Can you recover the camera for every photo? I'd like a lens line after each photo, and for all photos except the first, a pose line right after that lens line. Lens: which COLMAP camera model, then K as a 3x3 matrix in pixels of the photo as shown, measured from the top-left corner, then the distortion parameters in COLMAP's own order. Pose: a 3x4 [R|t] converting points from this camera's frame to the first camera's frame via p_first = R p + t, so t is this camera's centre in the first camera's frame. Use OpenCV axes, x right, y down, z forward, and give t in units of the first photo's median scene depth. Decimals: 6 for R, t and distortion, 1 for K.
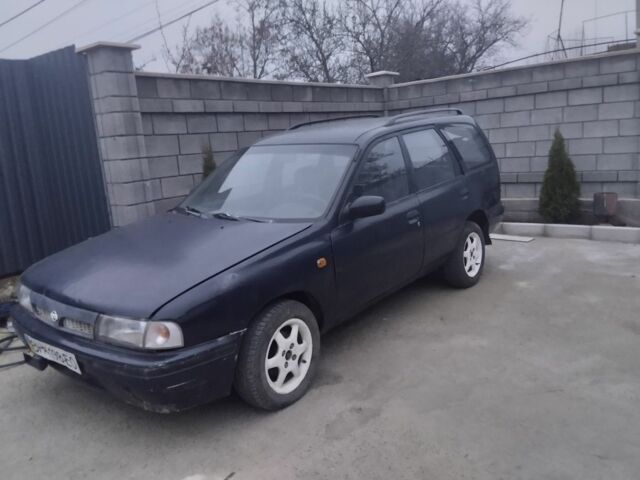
lens RADIAL K [[520.1, 0, 320.0], [0, 520.1, 240.0], [0, 0, 1]] dist [0.092779, -0.158958]
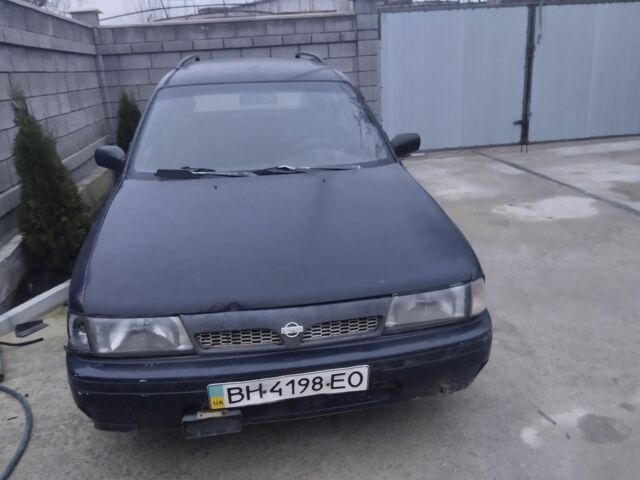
lens RADIAL K [[520.1, 0, 320.0], [0, 520.1, 240.0], [0, 0, 1]] dist [0.092779, -0.158958]
pose [[0.685163, -0.192869, 0.702391, -0.353837], [0.146581, 0.981088, 0.126411, -0.015482], [-0.713489, 0.016345, 0.700476, 0.203836]]
